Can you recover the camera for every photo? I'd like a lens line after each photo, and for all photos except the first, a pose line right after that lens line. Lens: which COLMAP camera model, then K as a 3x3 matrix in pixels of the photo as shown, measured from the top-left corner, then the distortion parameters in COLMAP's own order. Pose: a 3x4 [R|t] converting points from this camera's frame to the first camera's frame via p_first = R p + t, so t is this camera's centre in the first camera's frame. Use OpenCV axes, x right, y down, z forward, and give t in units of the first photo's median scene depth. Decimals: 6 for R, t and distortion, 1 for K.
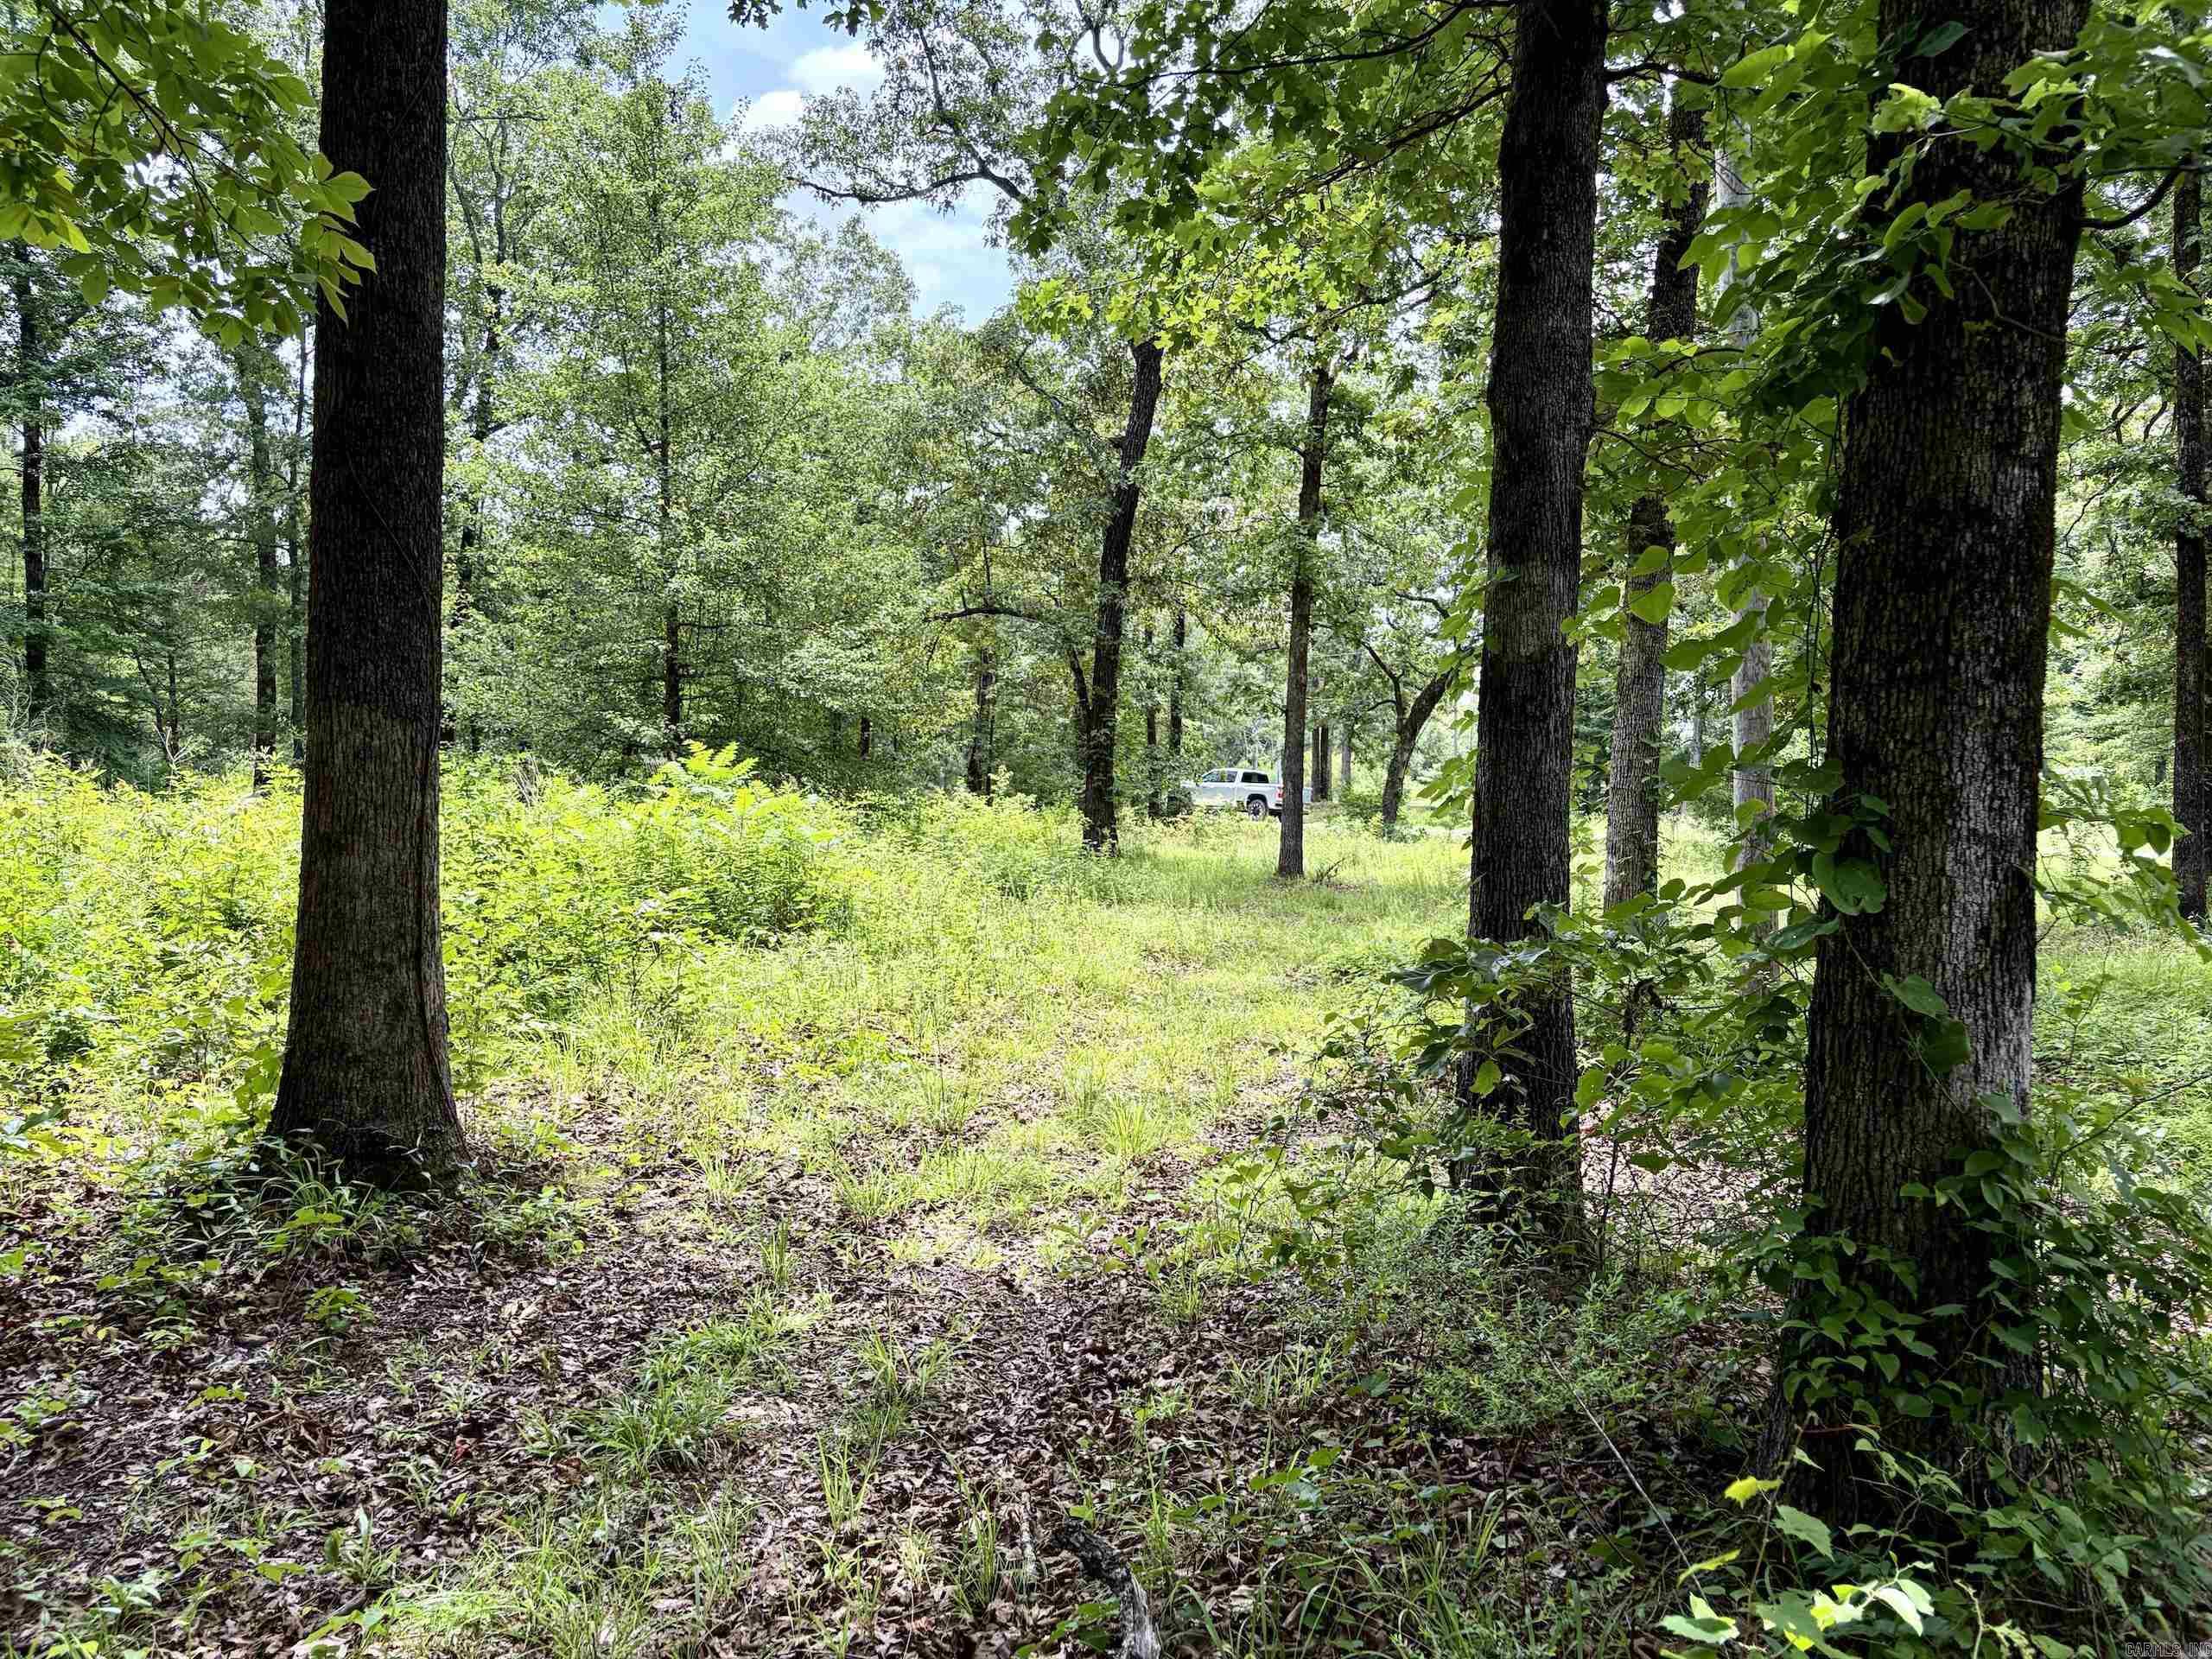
lens RADIAL K [[1654.7, 0, 1102.8], [0, 1654.7, 823.1], [0, 0, 1]] dist [0.032180, -0.031533]
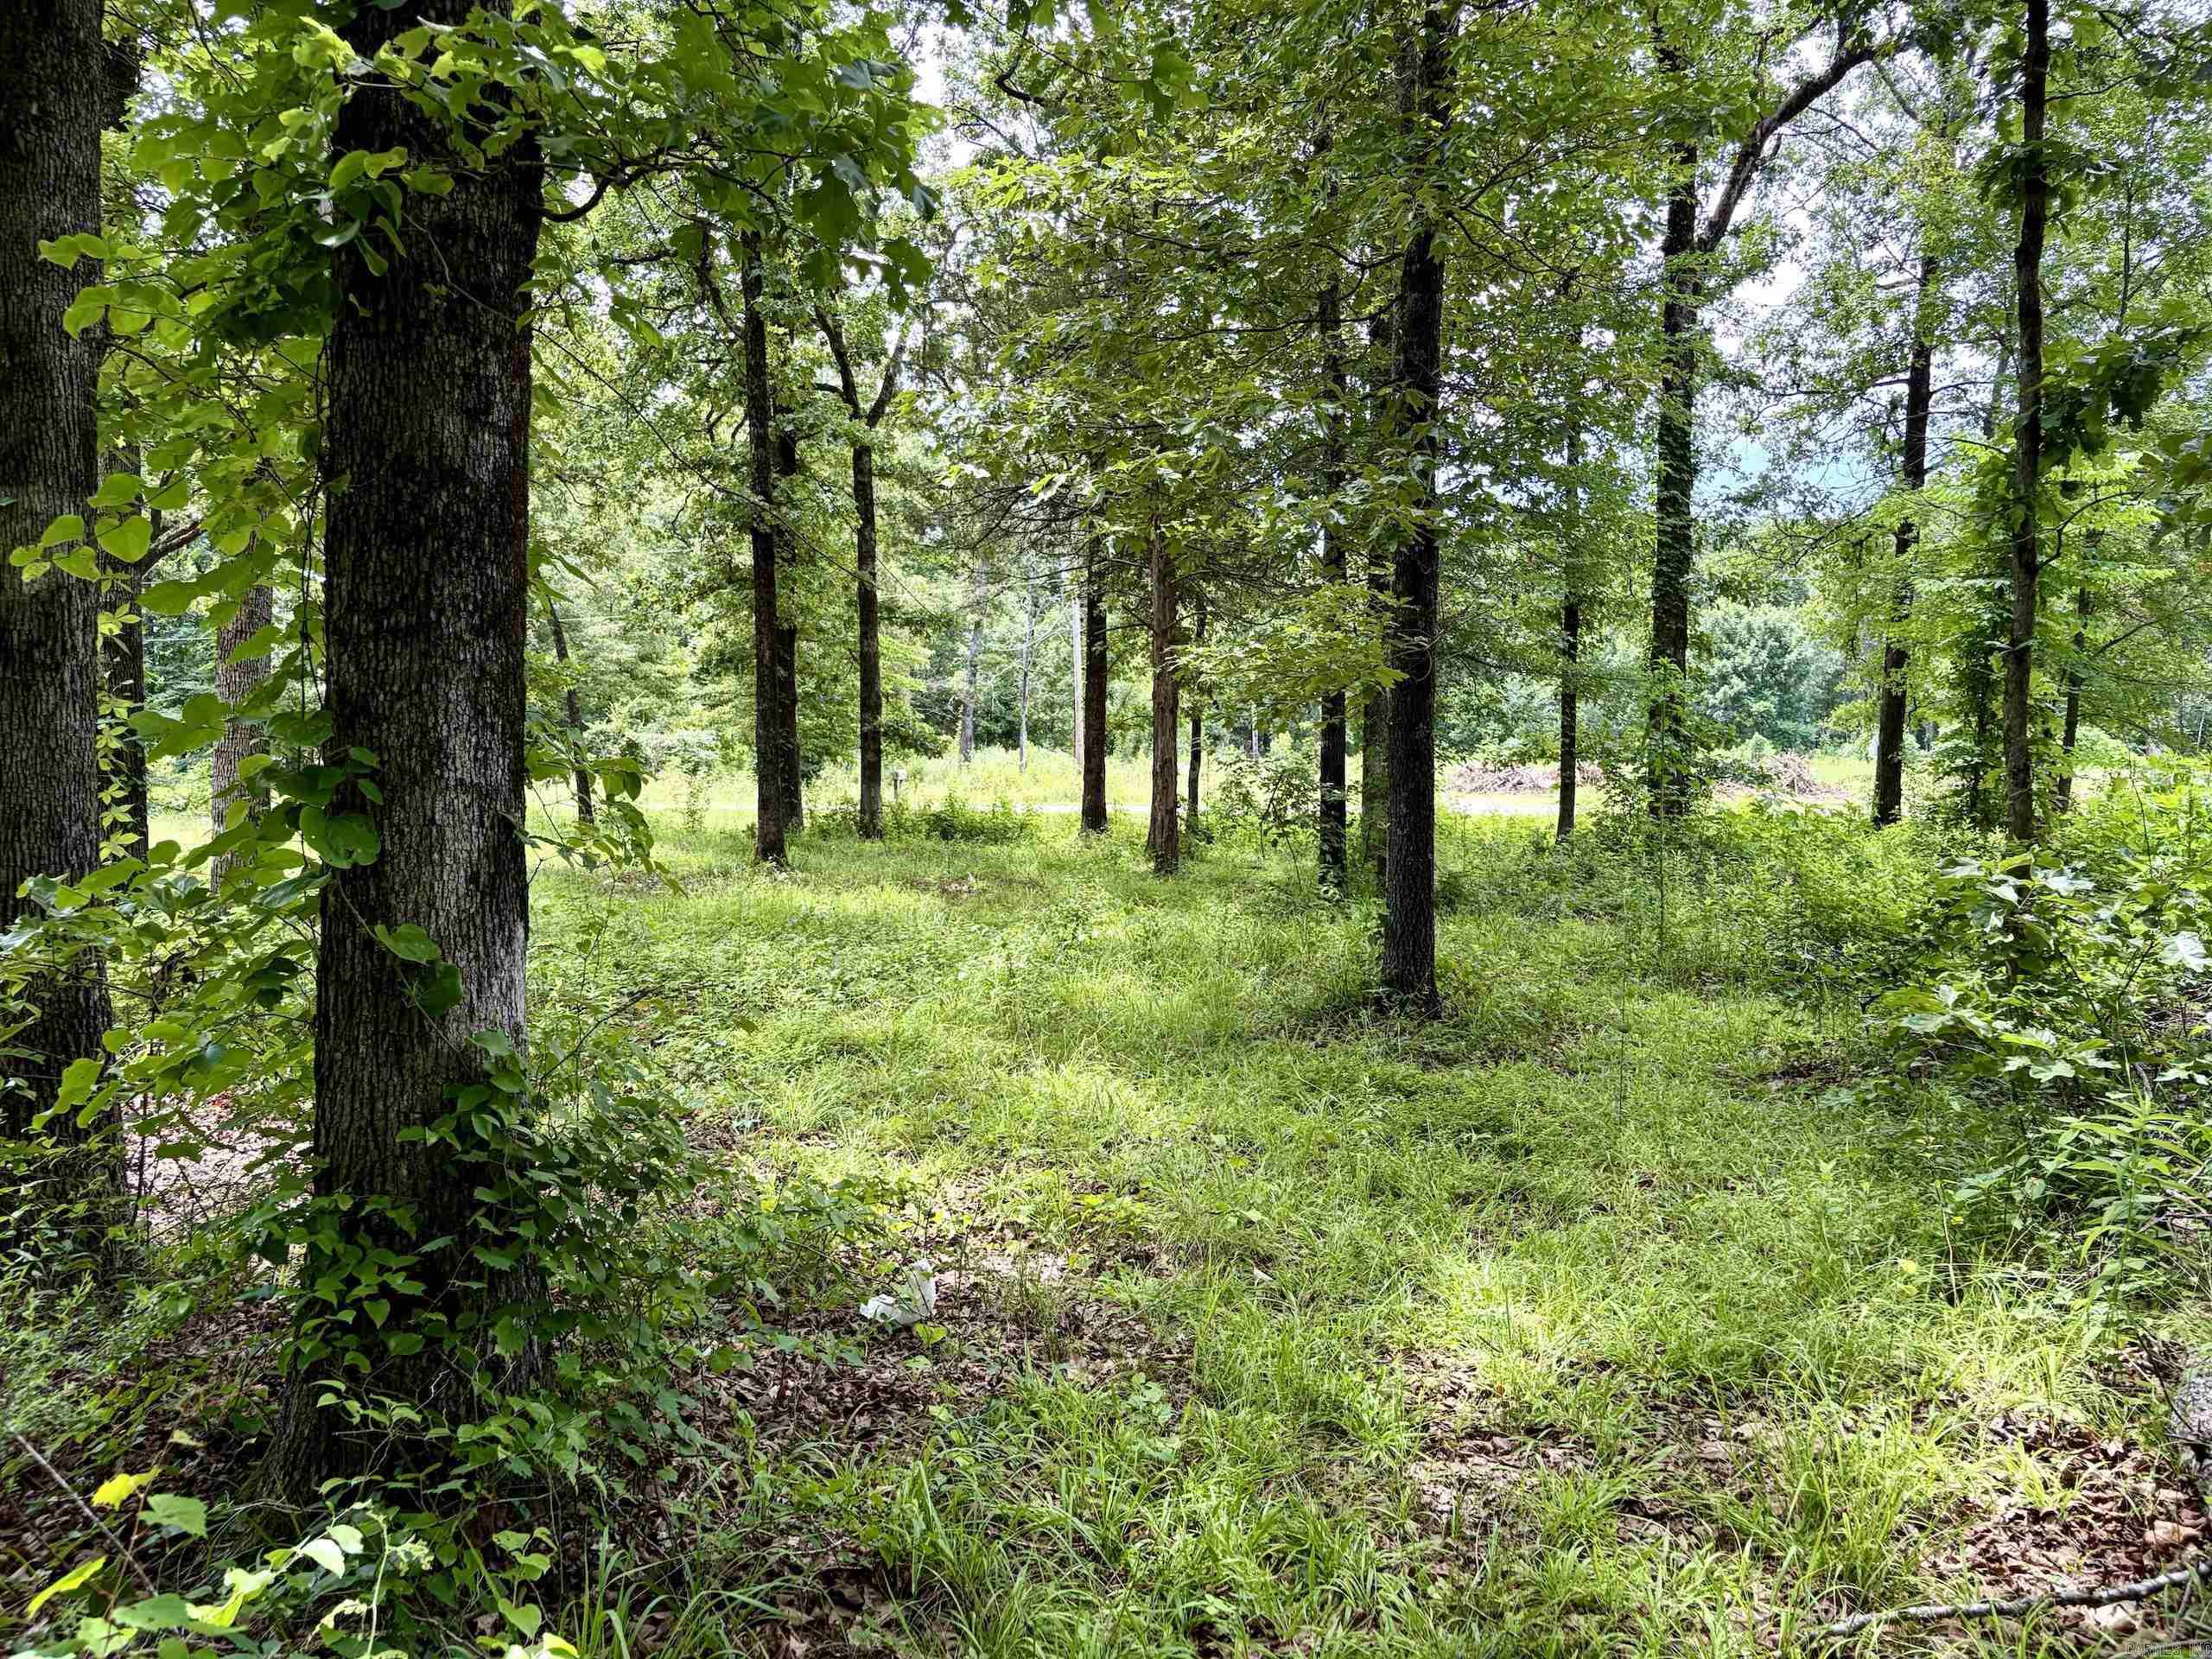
lens RADIAL K [[1654.7, 0, 1102.8], [0, 1654.7, 823.1], [0, 0, 1]] dist [0.032180, -0.031533]
pose [[0.730483, -0.037440, 0.681903, 0.107672], [0.023344, 0.999281, 0.029859, 0.009460], [-0.682531, -0.005893, 0.730833, -0.031215]]
